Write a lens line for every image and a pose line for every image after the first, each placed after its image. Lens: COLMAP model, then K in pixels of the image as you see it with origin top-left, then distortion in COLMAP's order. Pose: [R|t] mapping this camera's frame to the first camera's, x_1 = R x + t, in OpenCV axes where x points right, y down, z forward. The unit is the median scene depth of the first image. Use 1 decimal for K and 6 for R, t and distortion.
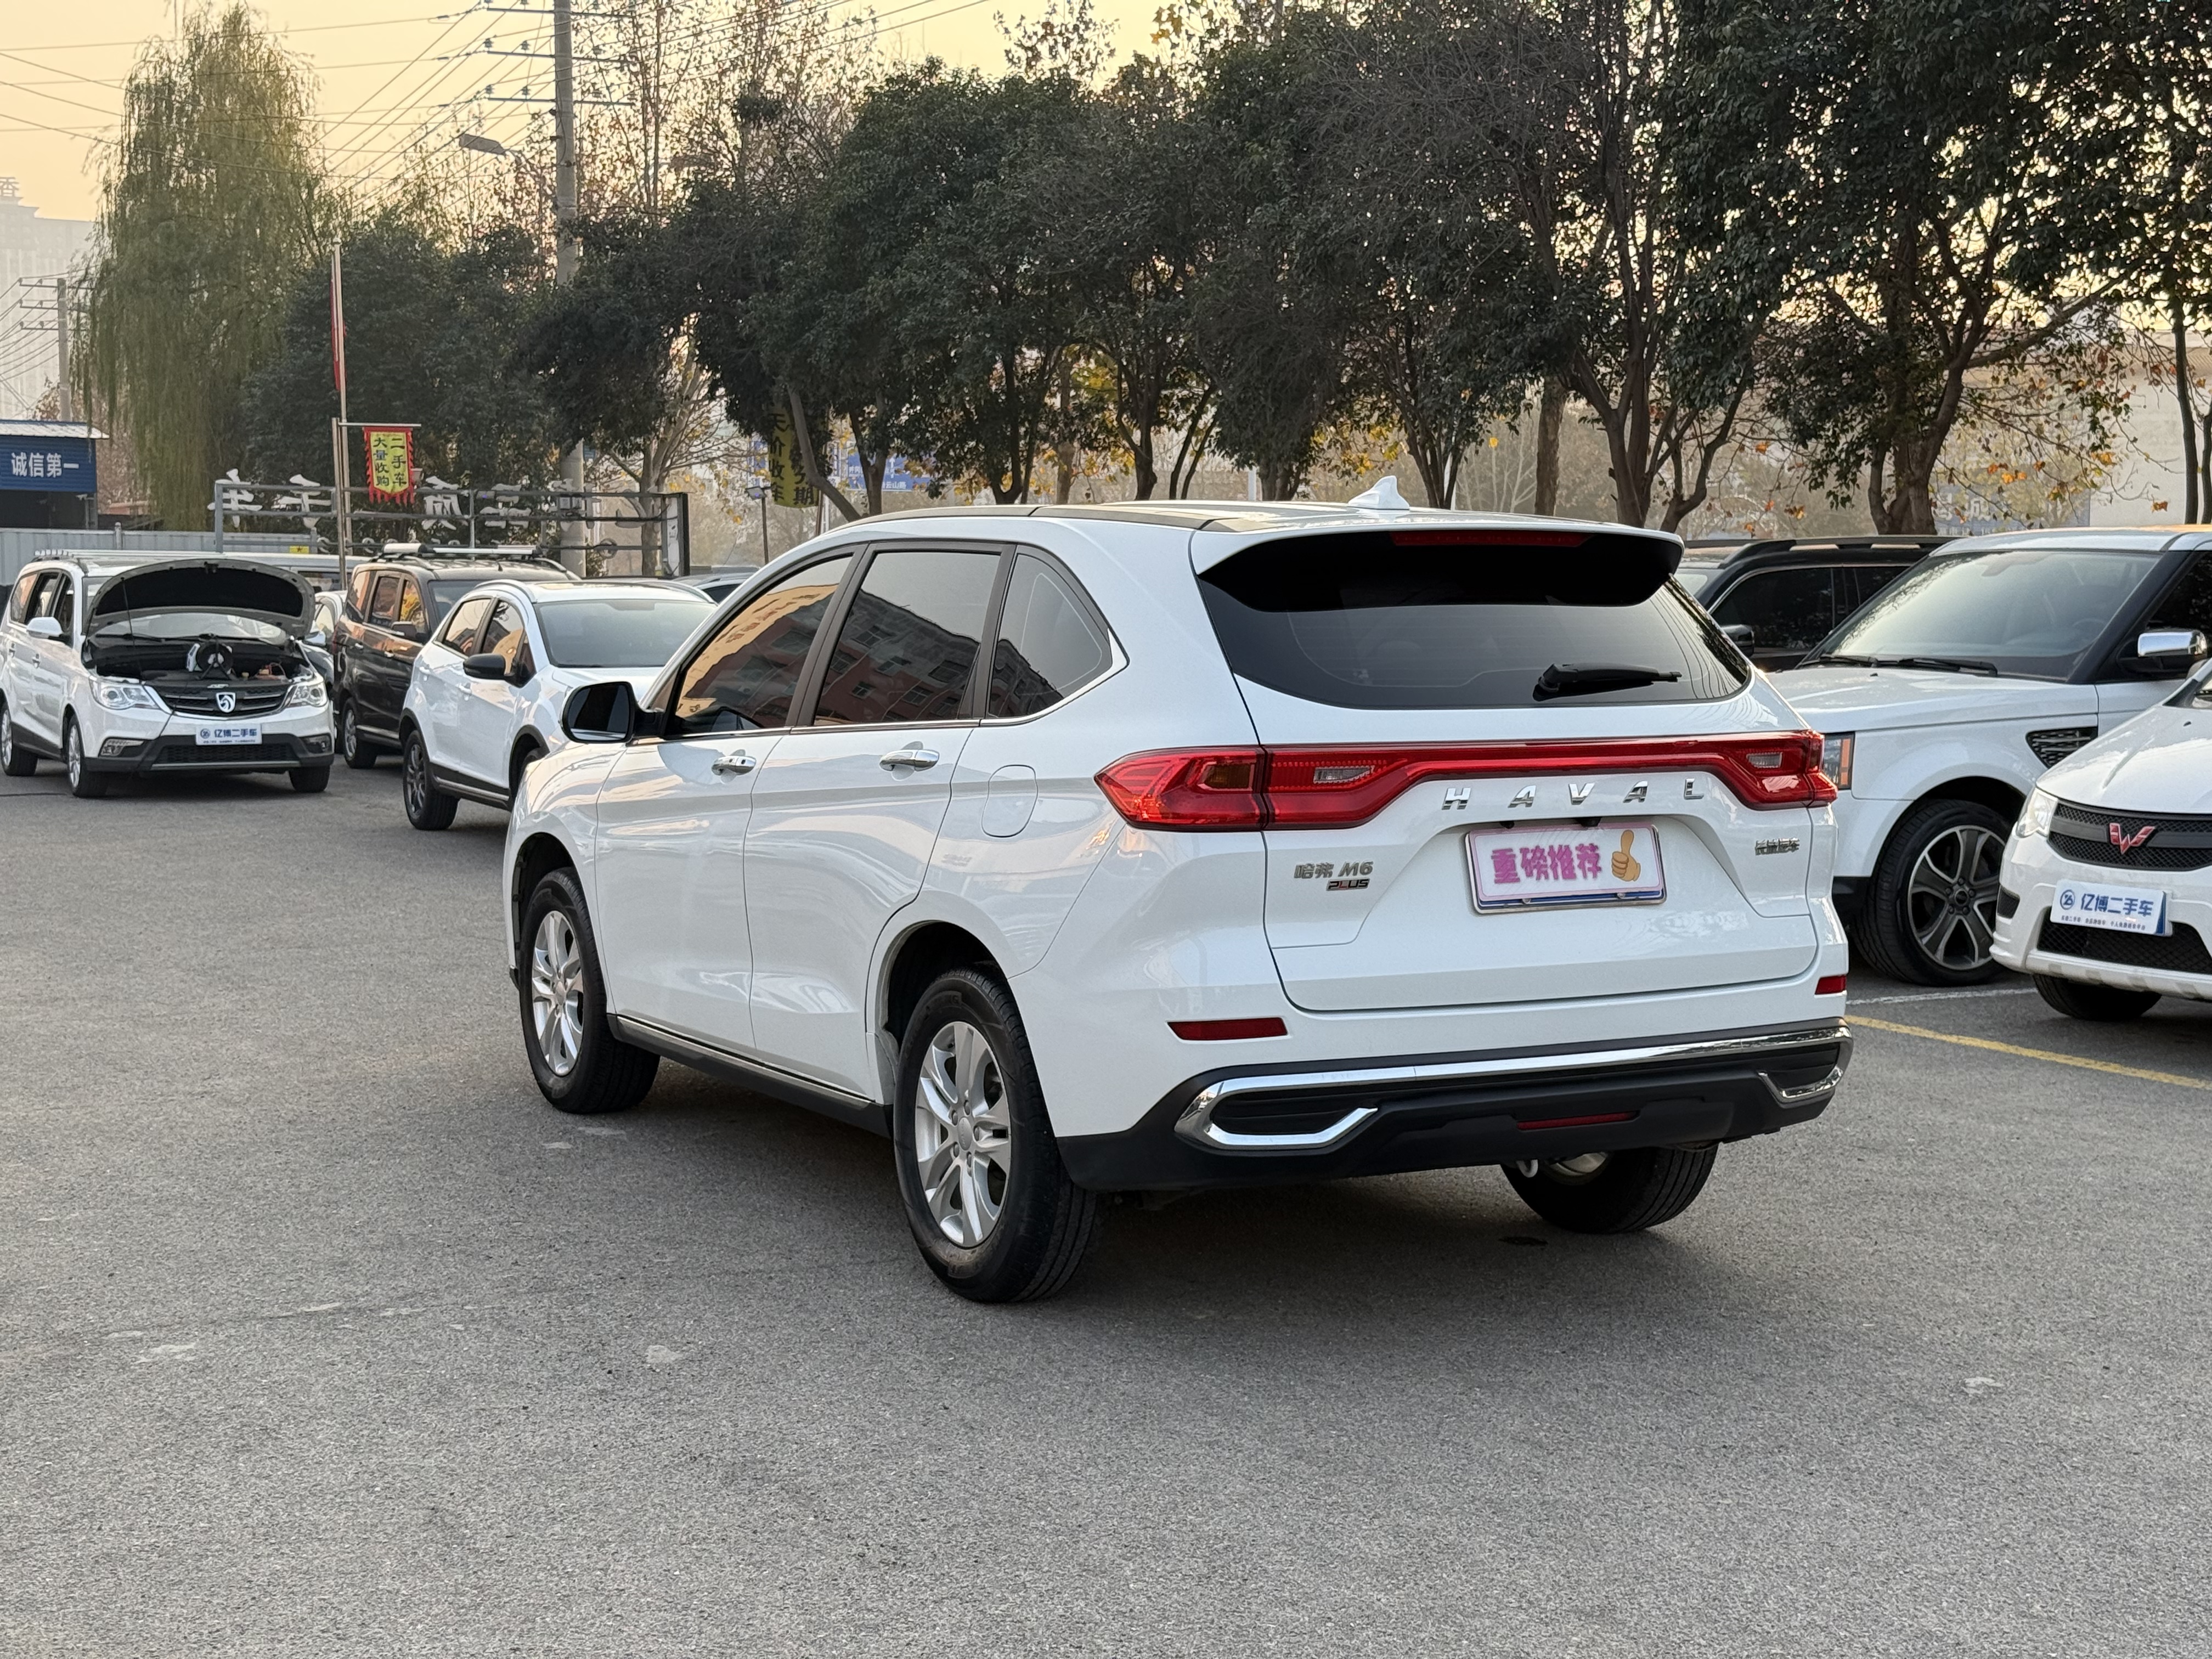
lens RADIAL K [[3075.4, 0, 1102.7], [0, 3075.4, 865.4], [0, 0, 1]] dist [0.209756, -0.441141]
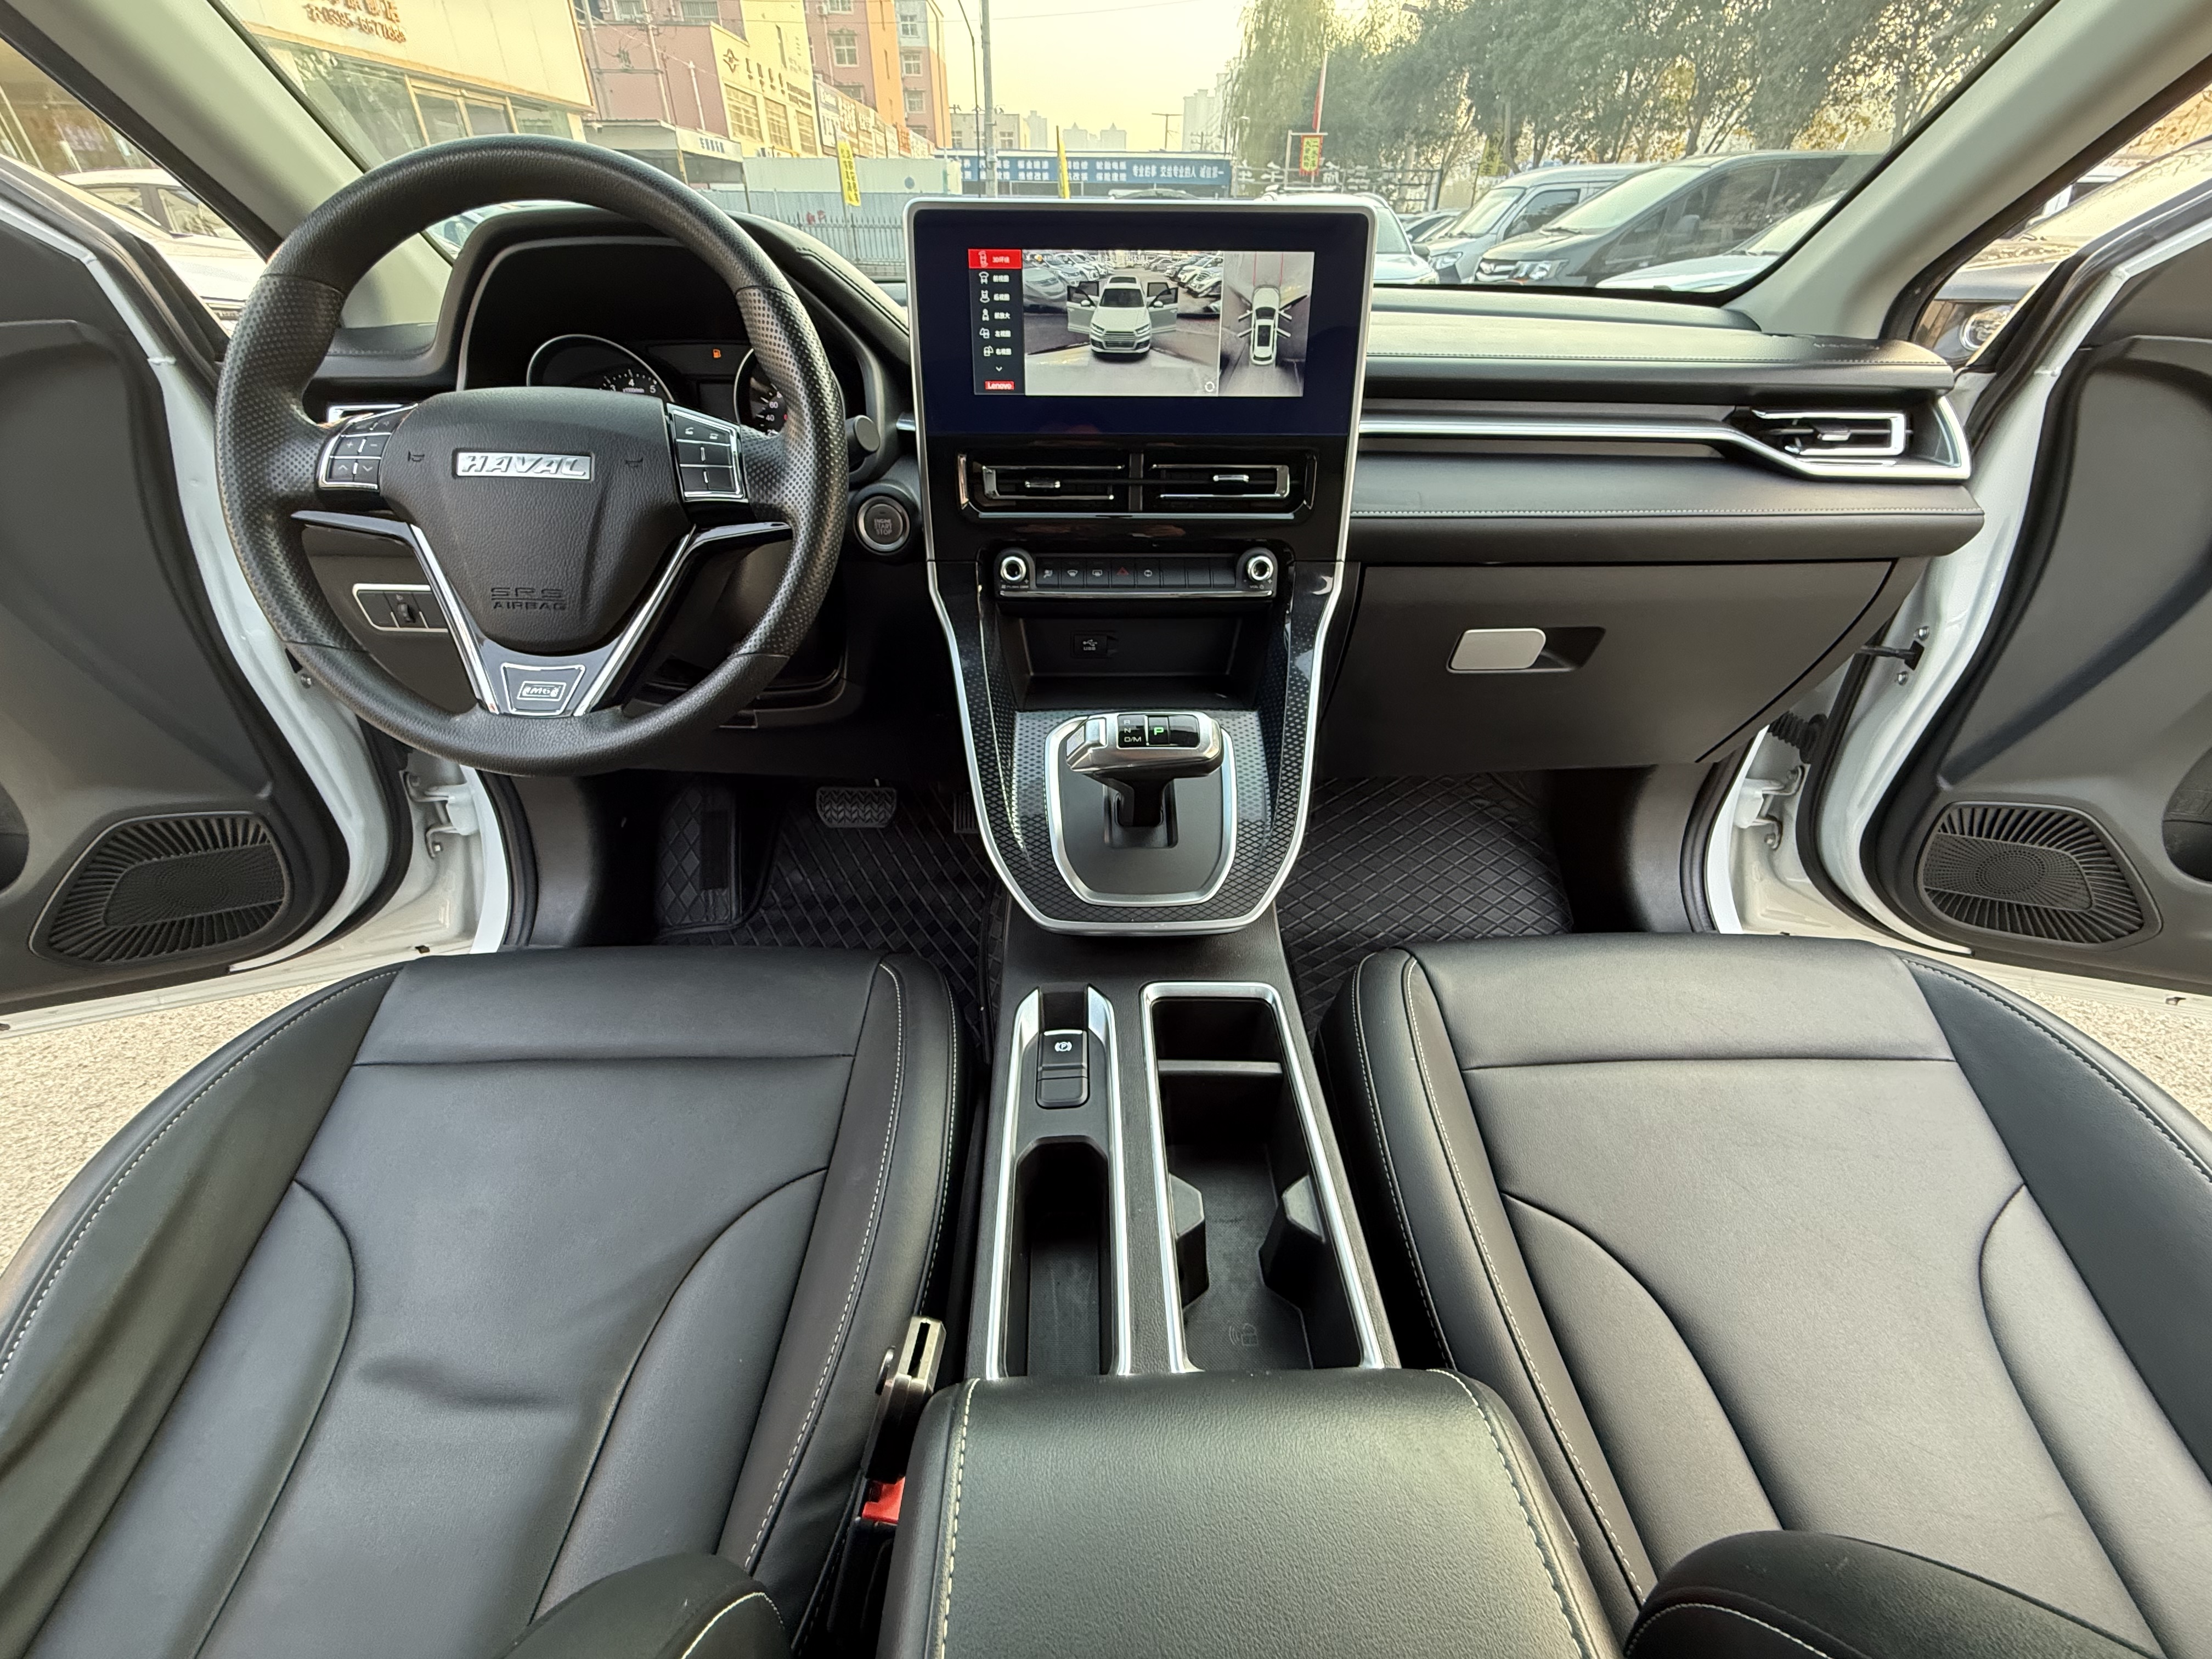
lens RADIAL K [[886.0, 0, 1100.7], [0, 886.0, 828.3], [0, 0, 1]] dist [0.001566, 0.000064]
pose [[0.894642, 0.256617, -0.365736, -0.003638], [-0.049374, 0.870371, 0.489915, -0.011939], [0.444047, -0.420241, 0.791341, 0.228344]]
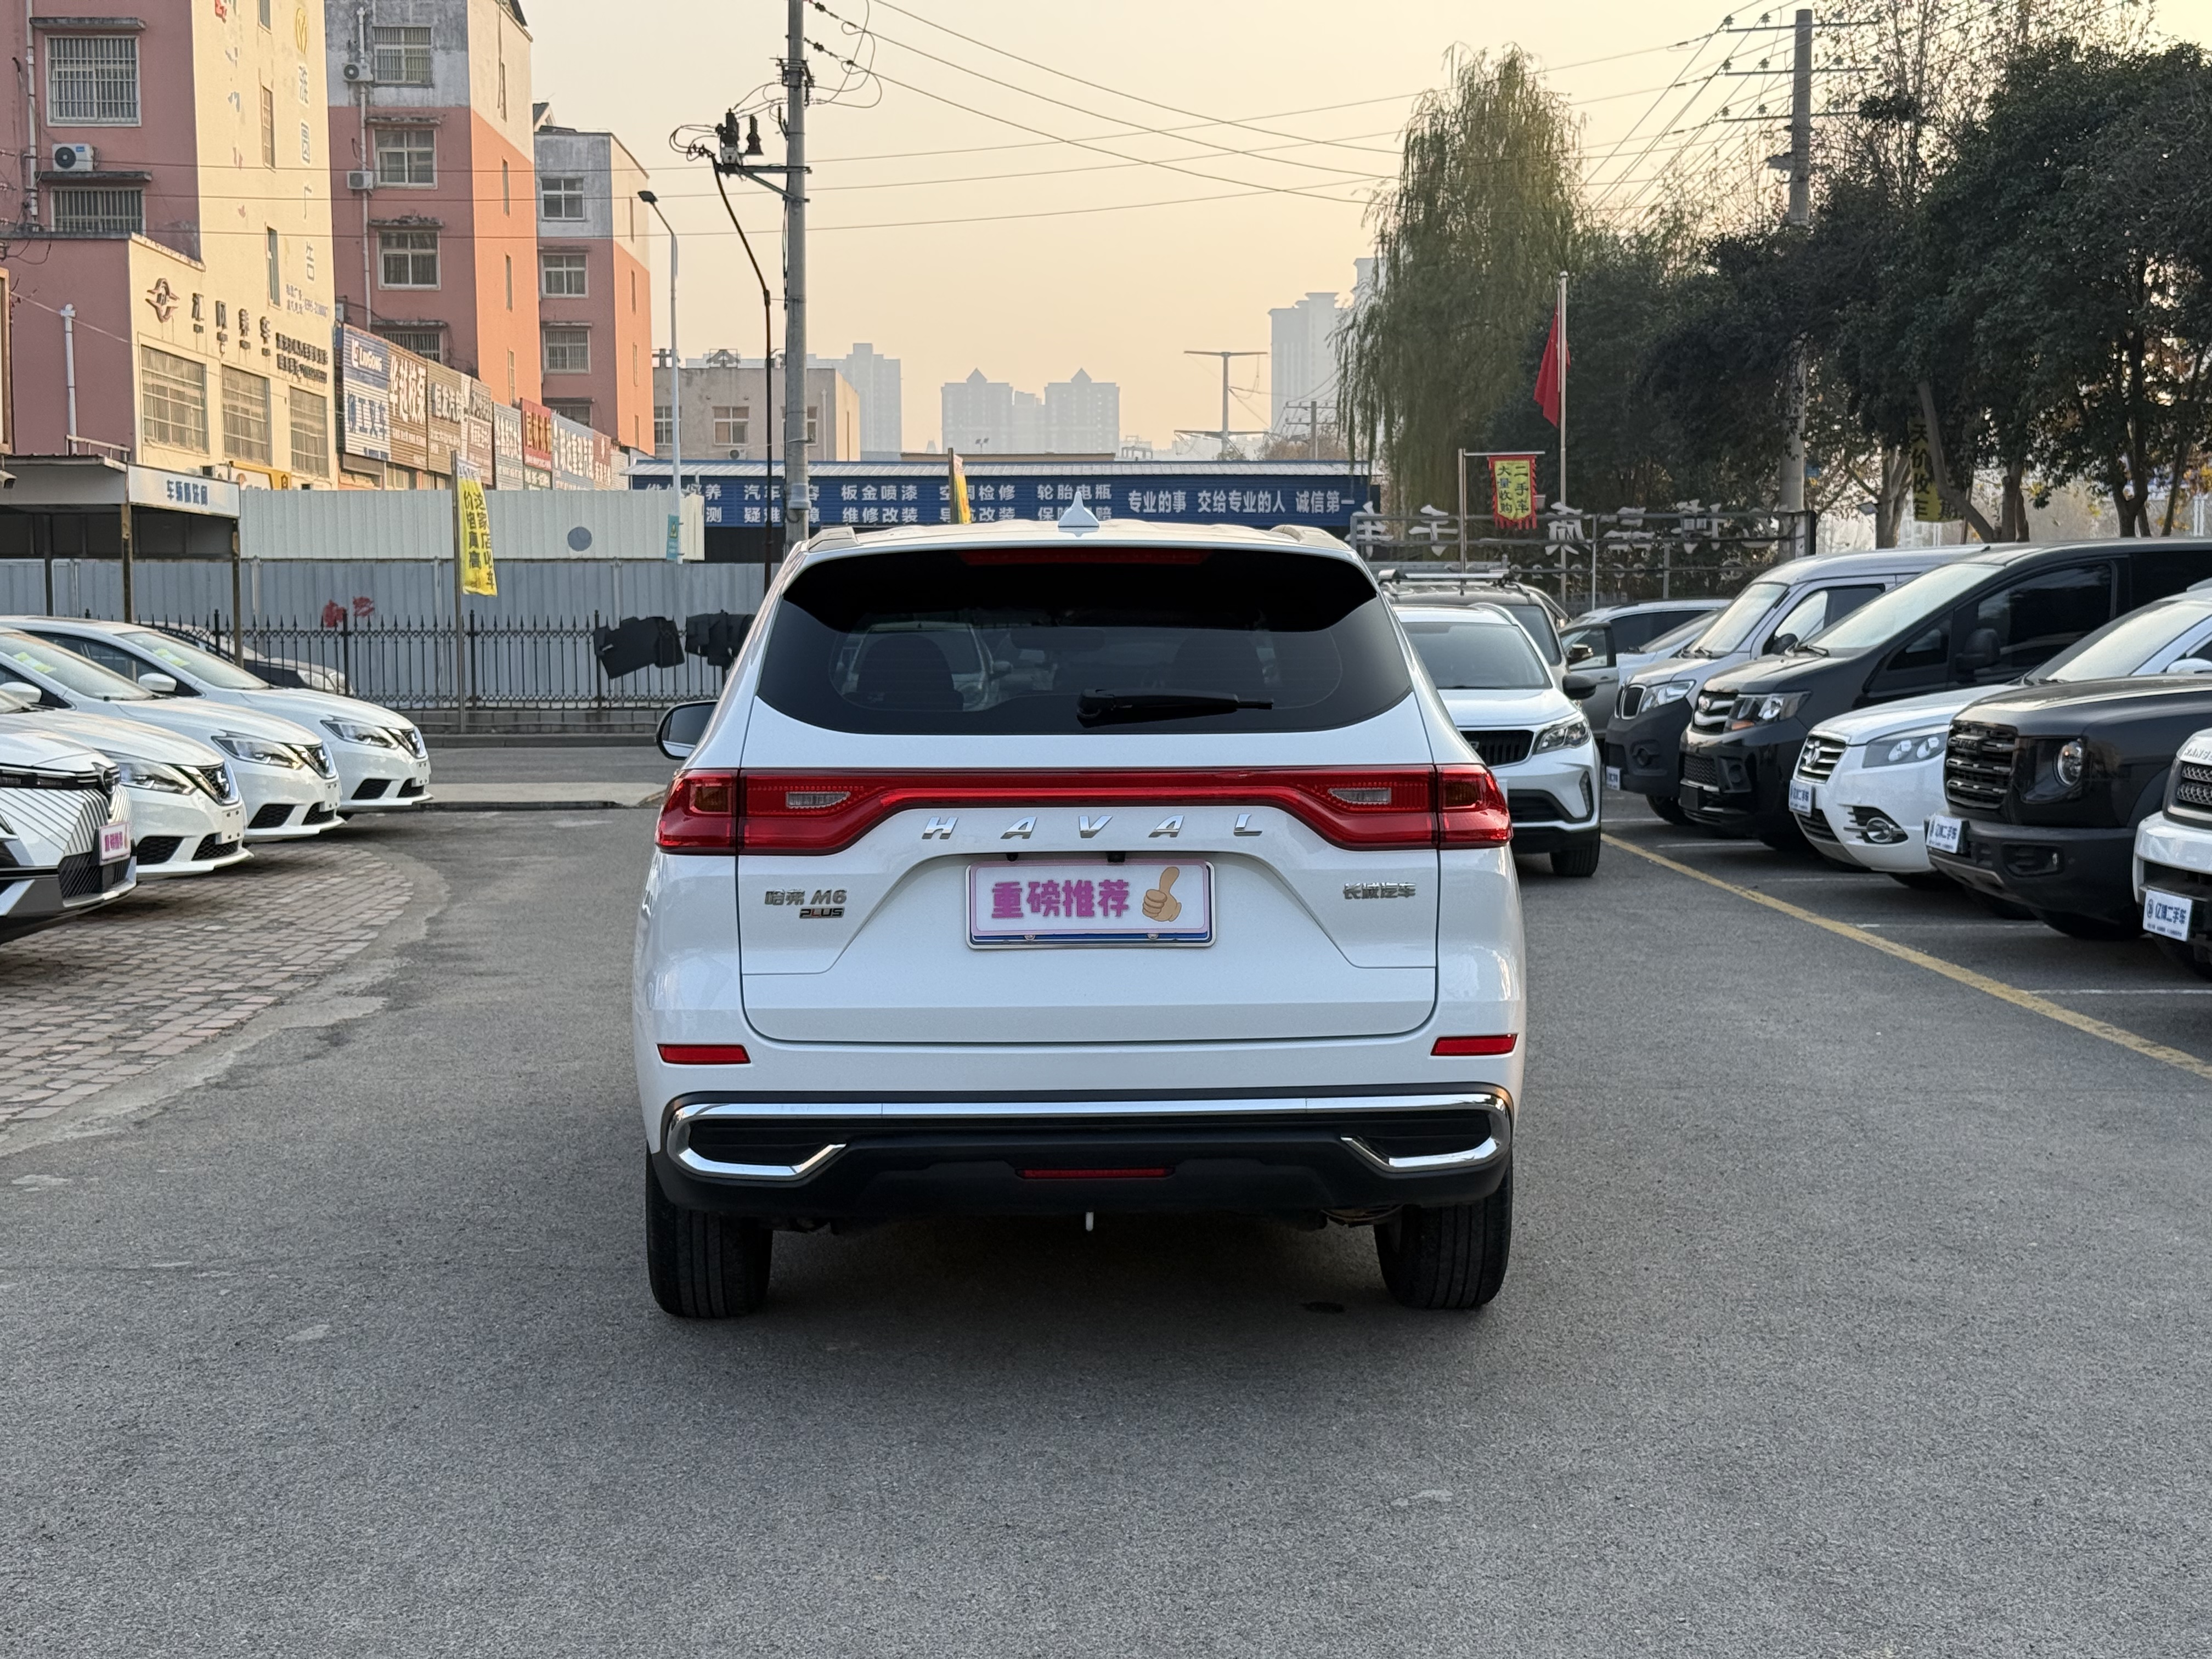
lens RADIAL K [[3075.4, 0, 1102.7], [0, 3075.4, 865.4], [0, 0, 1]] dist [0.209756, -0.441141]
pose [[0.902319, 0.030565, -0.429985, 0.096853], [-0.033627, 0.999434, 0.000477, -0.002054], [0.429756, 0.014029, 0.902836, 0.026201]]
